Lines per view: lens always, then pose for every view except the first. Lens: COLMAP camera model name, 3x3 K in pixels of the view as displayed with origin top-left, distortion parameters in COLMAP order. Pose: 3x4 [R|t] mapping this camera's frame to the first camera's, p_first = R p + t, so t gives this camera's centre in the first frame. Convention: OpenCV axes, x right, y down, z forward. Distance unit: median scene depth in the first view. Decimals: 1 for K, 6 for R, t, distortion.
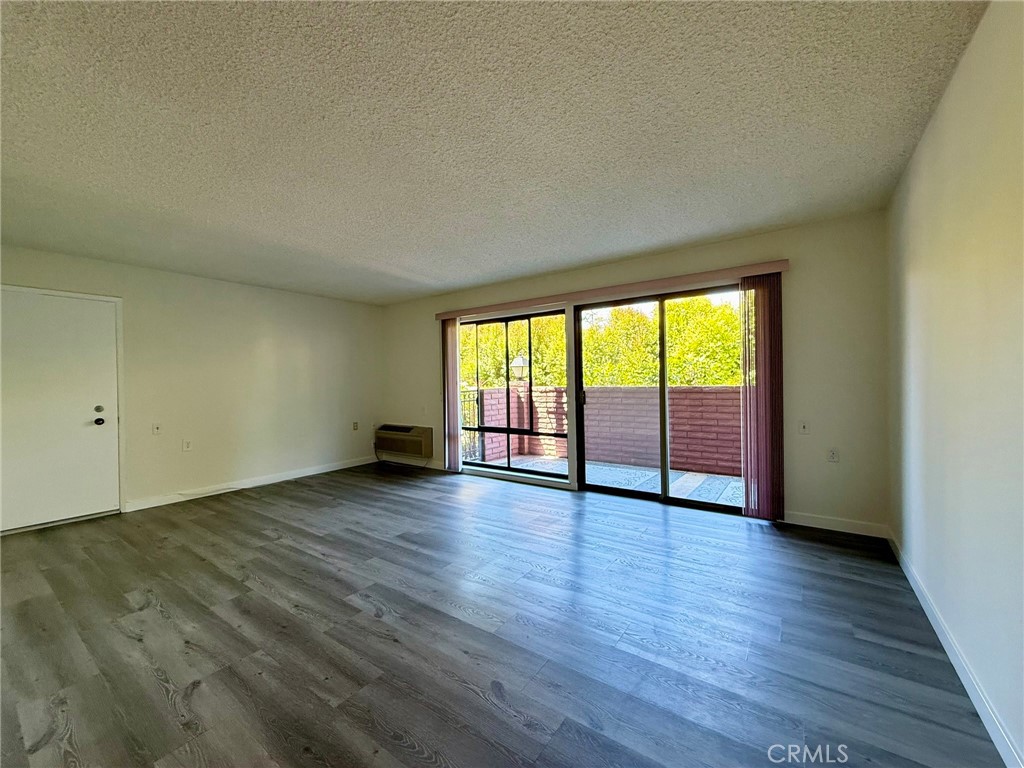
lens RADIAL K [[408.4, 0, 508.9], [0, 408.4, 384.7], [0, 0, 1]] dist [0.001011, 0.000070]
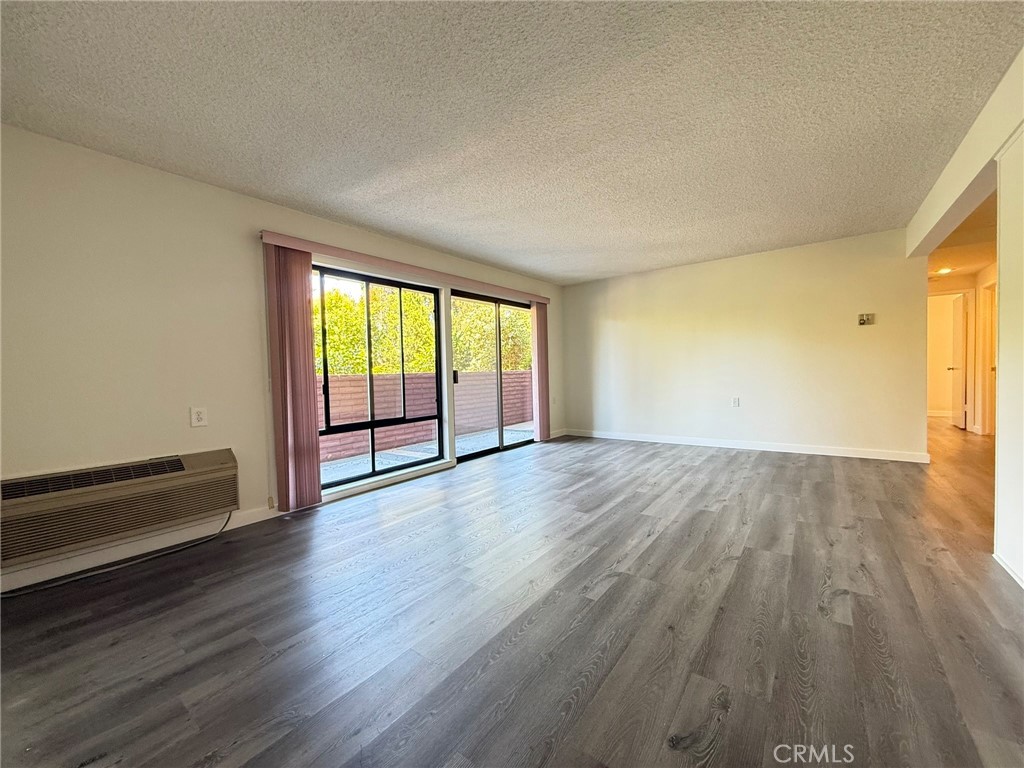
lens RADIAL K [[408.4, 0, 508.9], [0, 408.4, 384.7], [0, 0, 1]] dist [0.001011, 0.000070]
pose [[0.027631, -0.013166, 0.999531, -1.291350], [0.036485, 0.999260, 0.012154, 0.063715], [-0.998952, 0.036132, 0.028091, 1.216525]]
